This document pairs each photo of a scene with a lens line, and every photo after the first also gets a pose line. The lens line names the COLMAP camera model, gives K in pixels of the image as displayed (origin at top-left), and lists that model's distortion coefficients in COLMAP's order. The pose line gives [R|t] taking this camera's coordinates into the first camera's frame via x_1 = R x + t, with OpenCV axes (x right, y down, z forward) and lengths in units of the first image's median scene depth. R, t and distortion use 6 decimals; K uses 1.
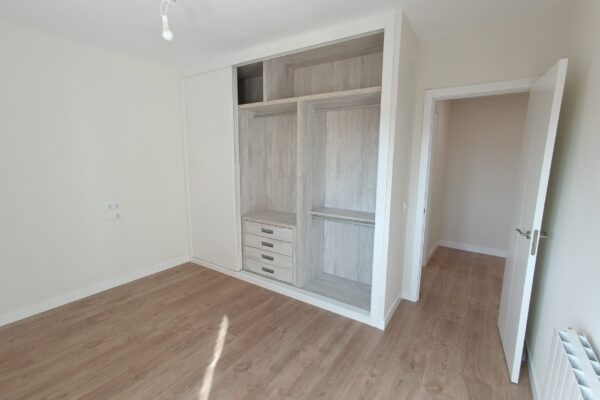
lens RADIAL K [[257.6, 0, 301.1], [0, 257.6, 197.0], [0, 0, 1]] dist [-0.001068, 0.000037]
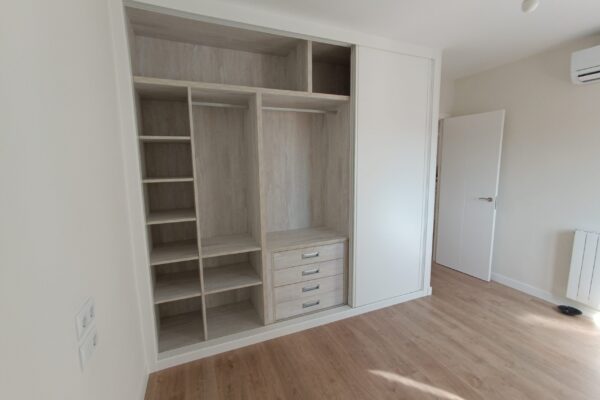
lens RADIAL K [[263.4, 0, 300.0], [0, 263.4, 200.0], [0, 0, 1]] dist [0.018708, 0.000174]
pose [[0.574999, -0.143511, 0.805469, -0.725465], [0.149095, 0.986391, 0.069312, -0.091424], [-0.804454, 0.080237, 0.588570, 0.492275]]
